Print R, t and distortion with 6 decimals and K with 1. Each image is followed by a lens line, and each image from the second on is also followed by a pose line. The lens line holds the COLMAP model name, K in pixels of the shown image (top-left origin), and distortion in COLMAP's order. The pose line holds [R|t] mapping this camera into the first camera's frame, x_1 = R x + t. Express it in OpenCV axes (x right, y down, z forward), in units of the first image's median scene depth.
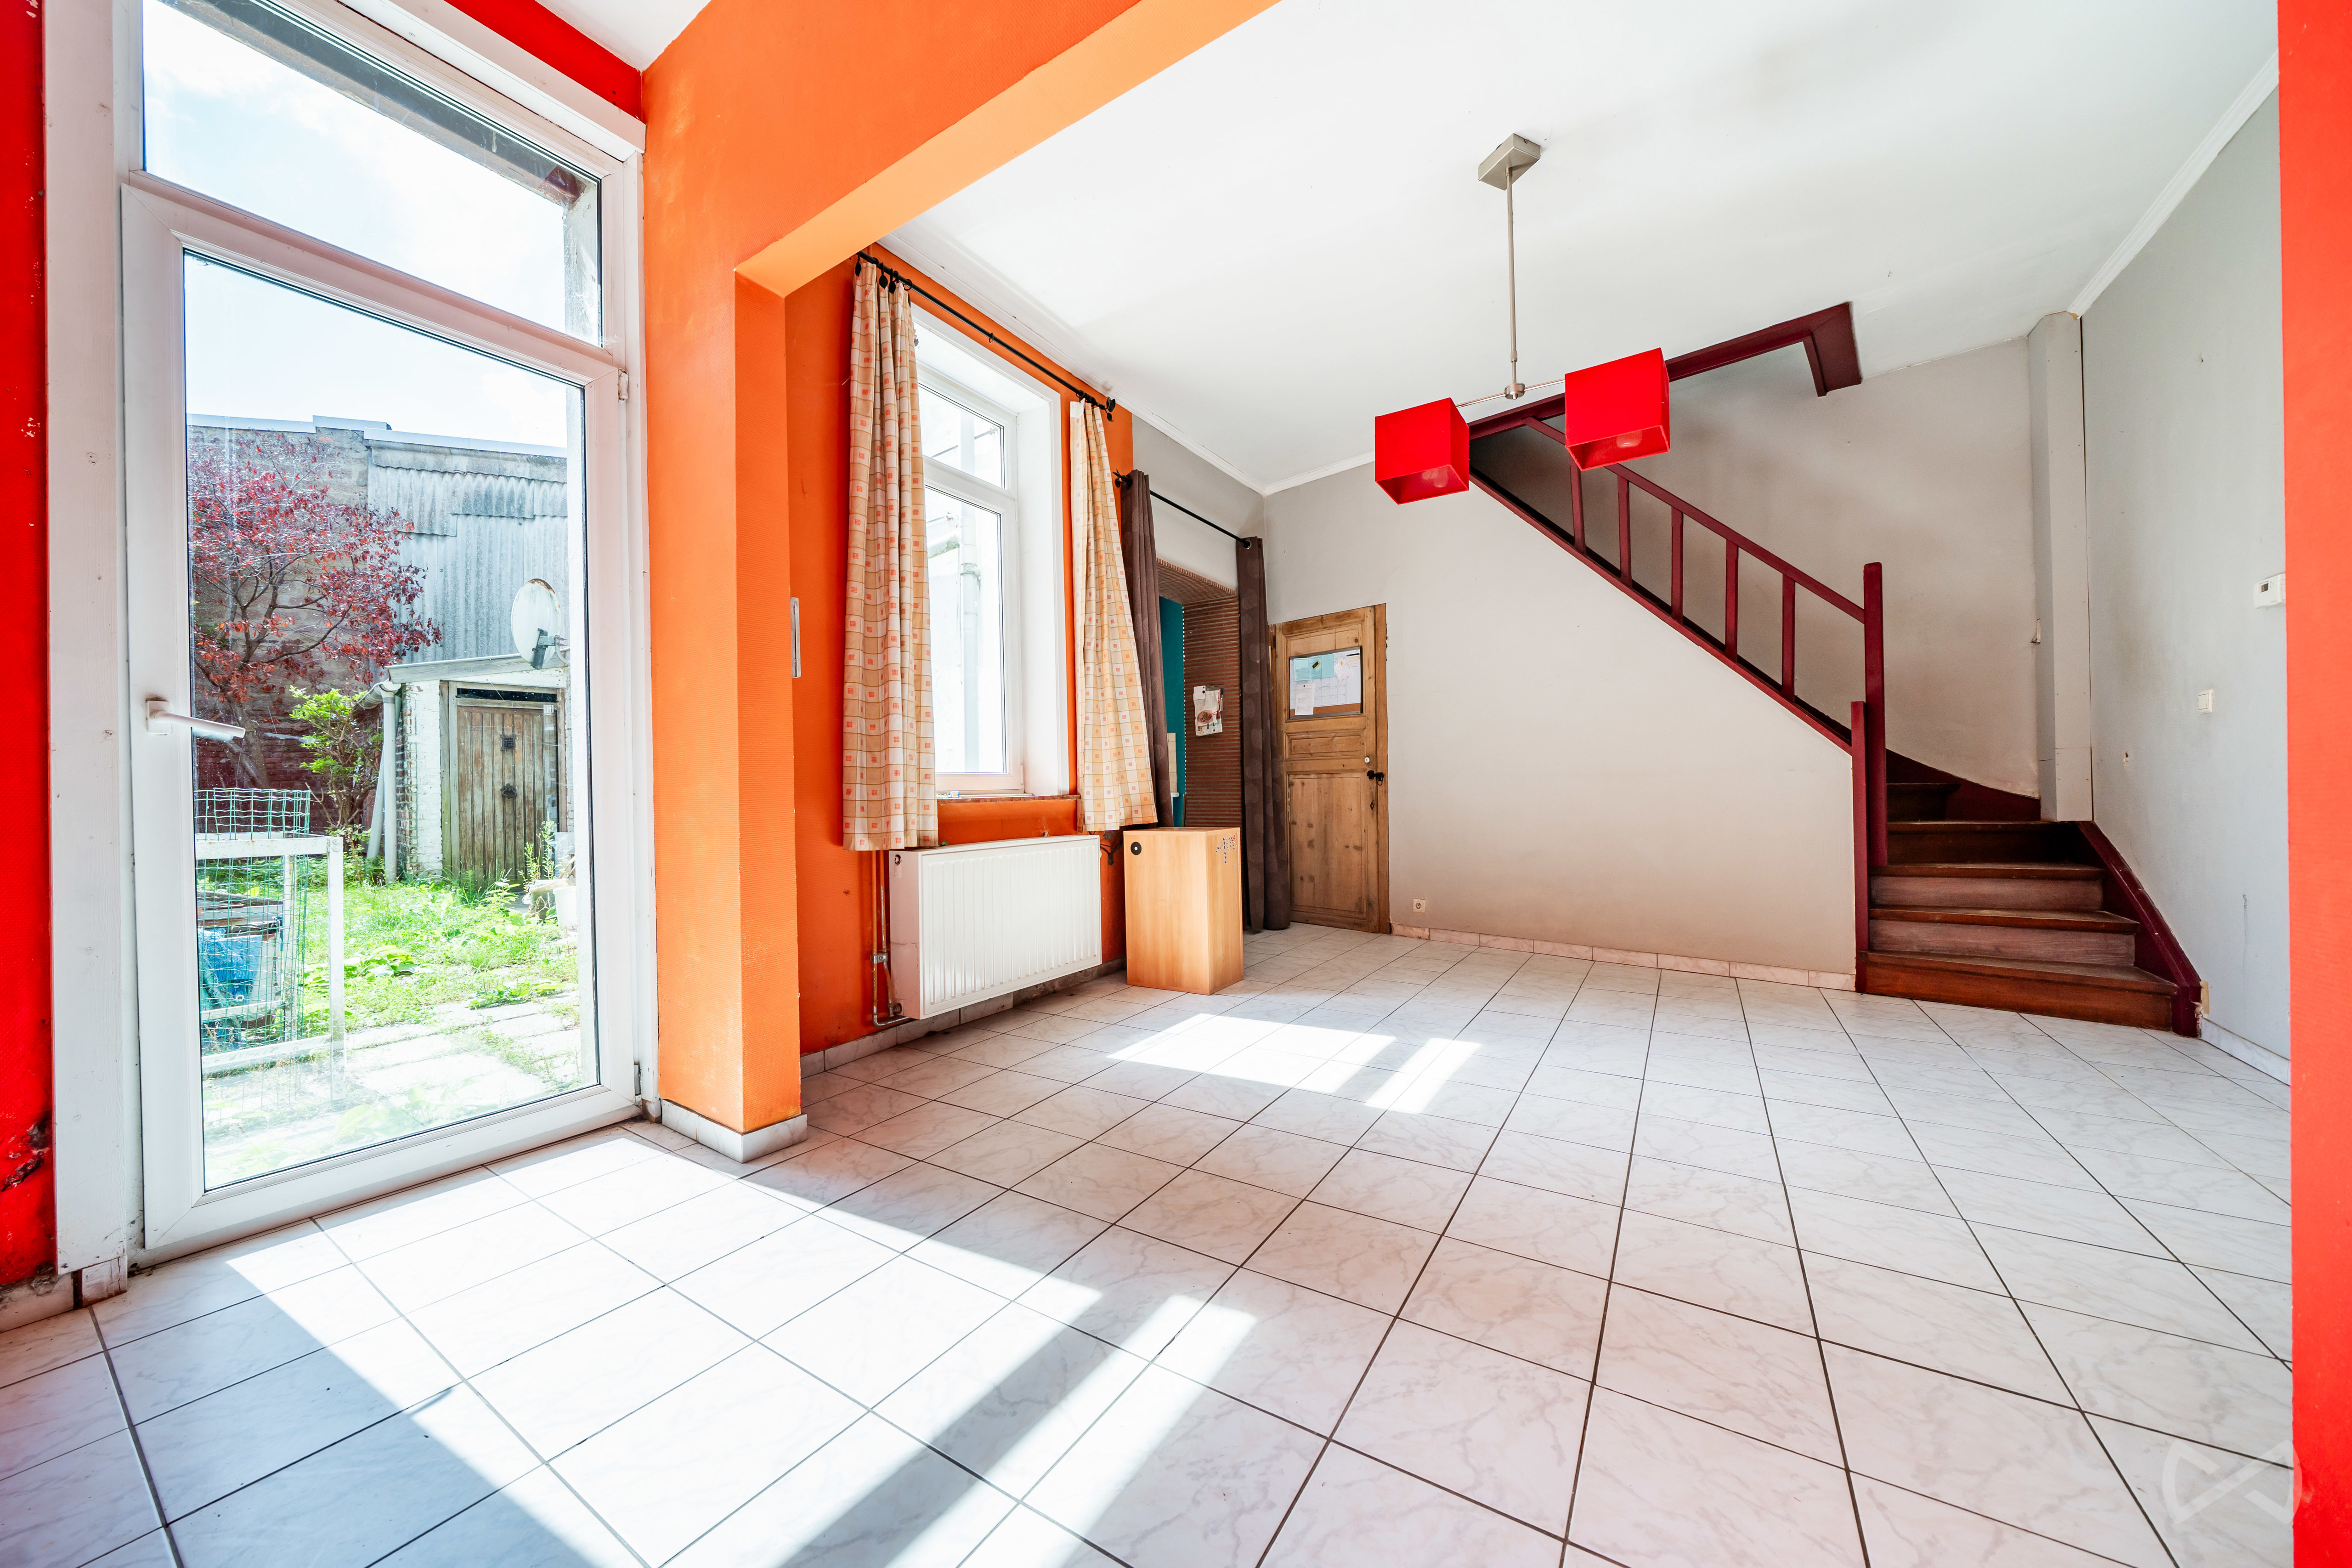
lens RADIAL K [[813.0, 0, 1175.3], [0, 813.0, 791.2], [0, 0, 1]] dist [-0.002590, -0.000109]
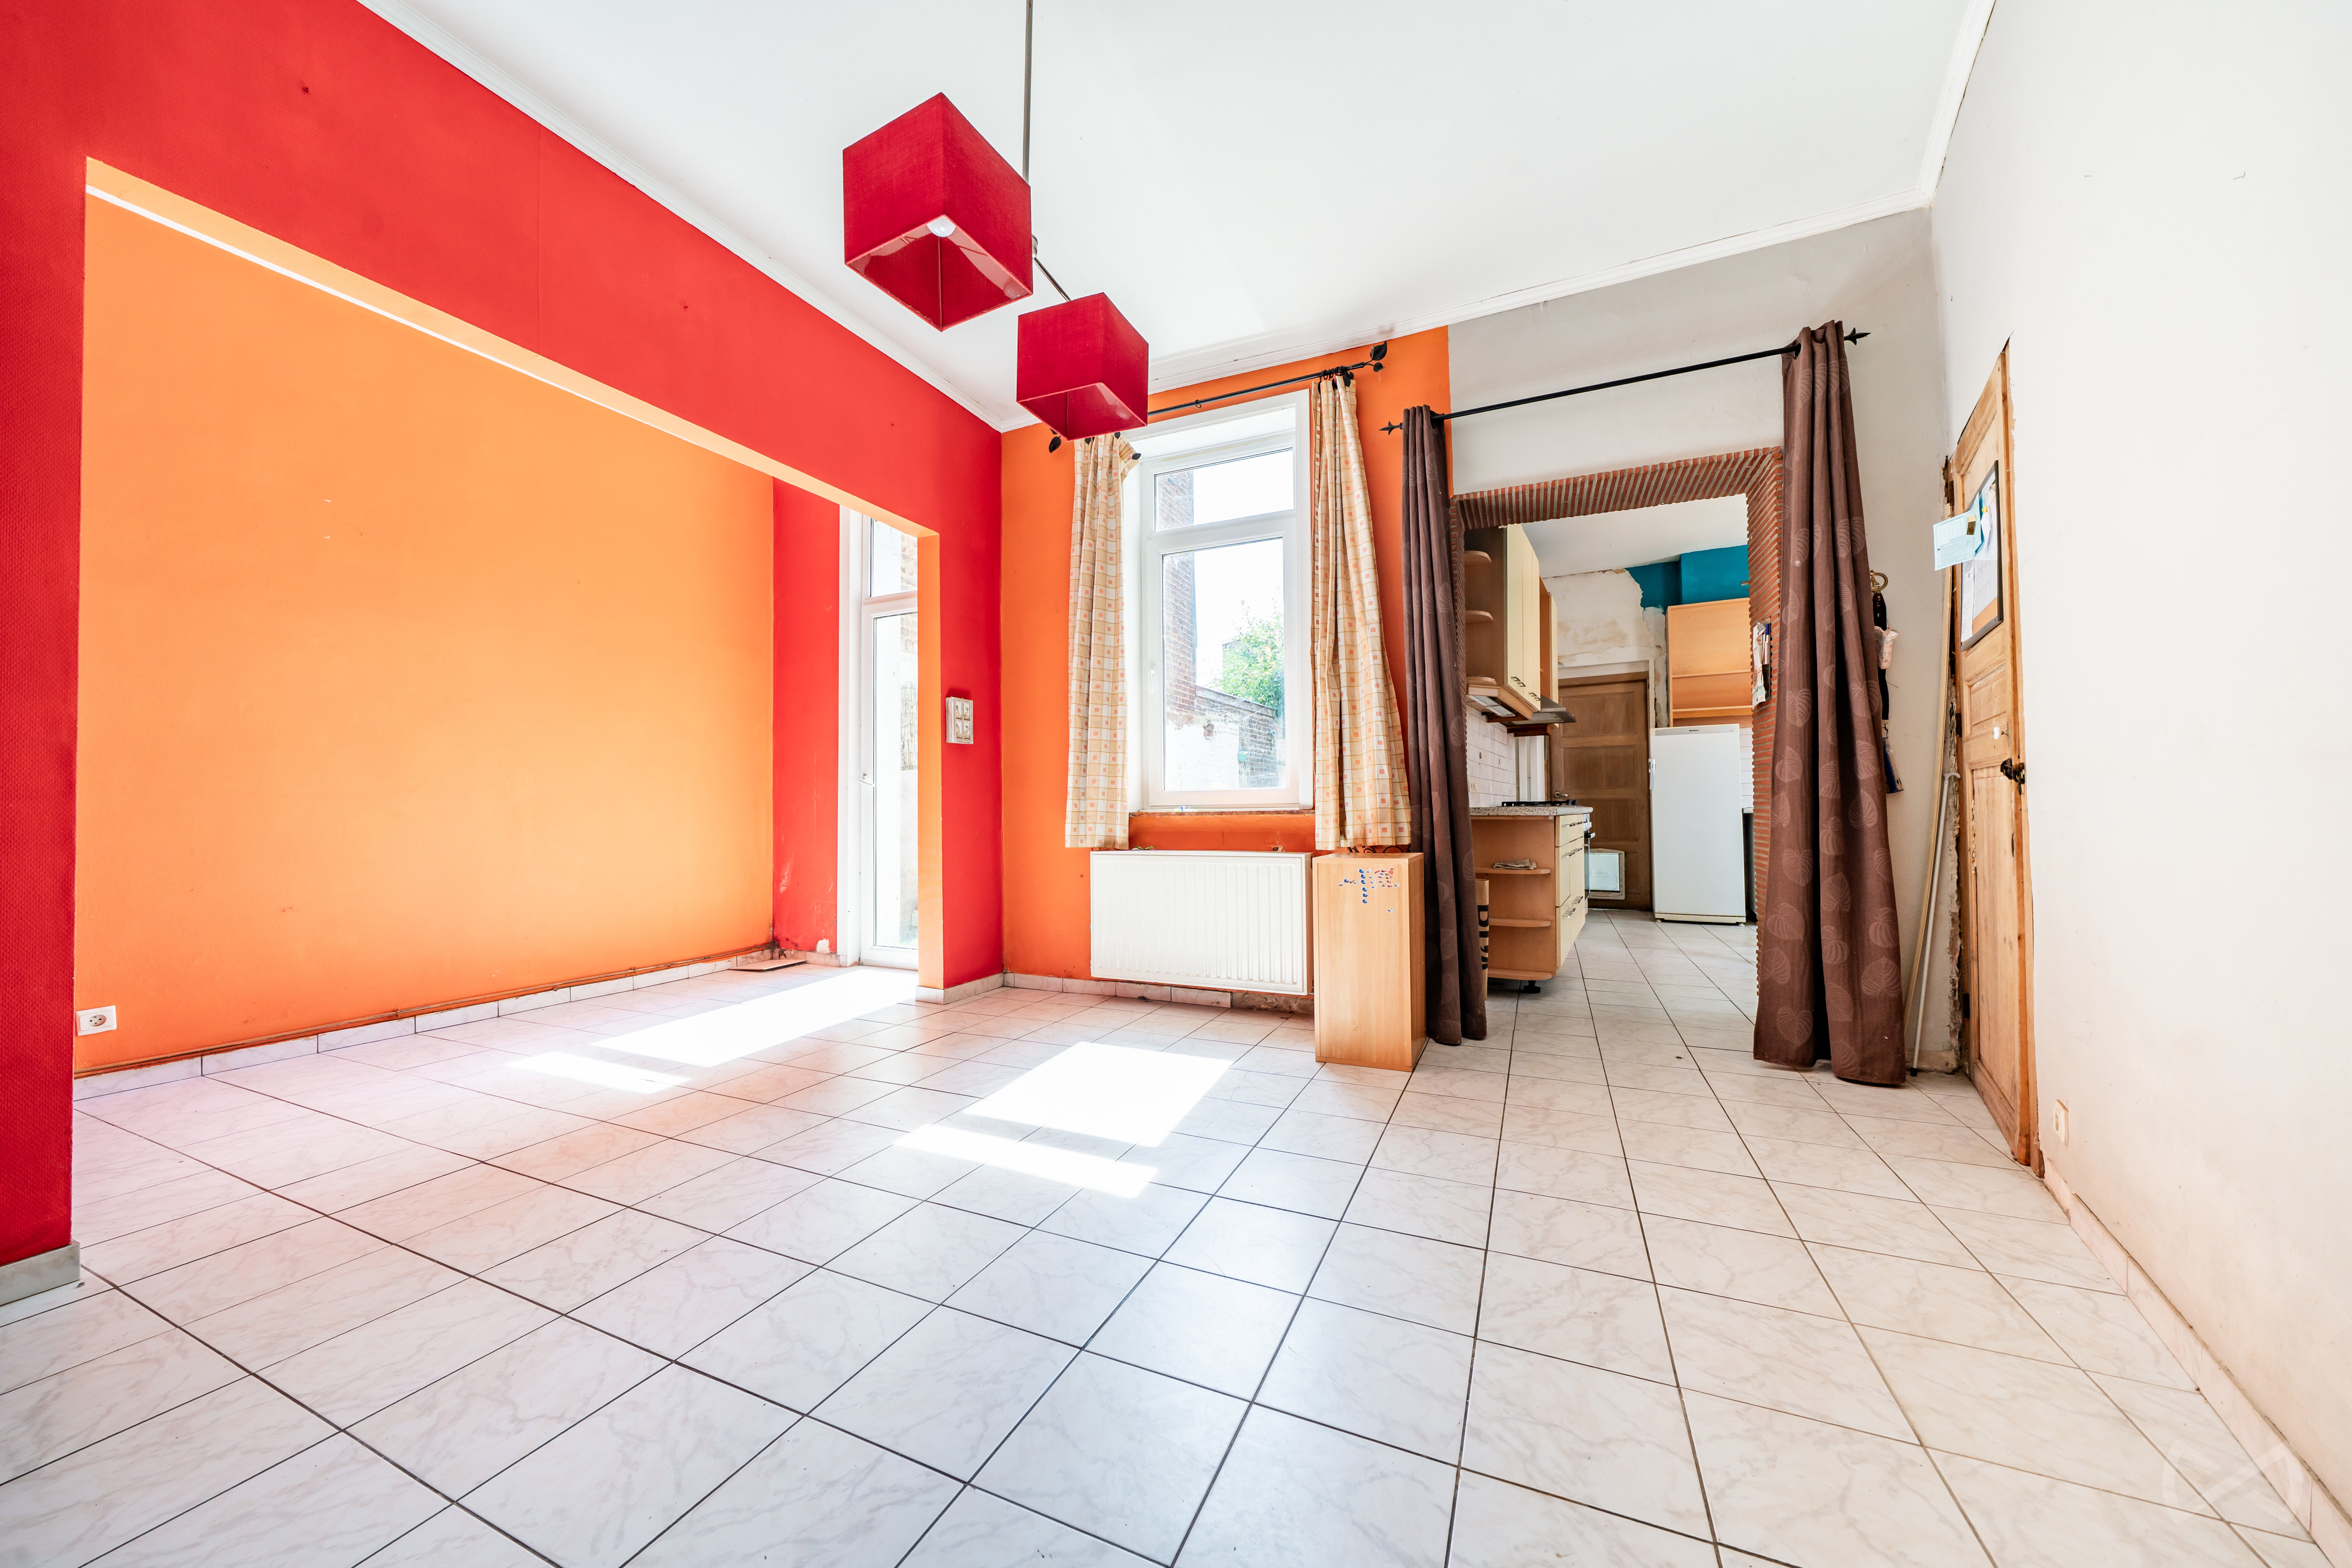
lens RADIAL K [[813.0, 0, 1173.6], [0, 813.0, 791.2], [0, 0, 1]] dist [-0.002590, -0.000109]
pose [[0.143715, -0.003923, -0.989611, 0.987870], [0.005103, 0.999982, -0.003223, -0.018024], [0.989606, -0.004587, 0.143732, 0.897107]]
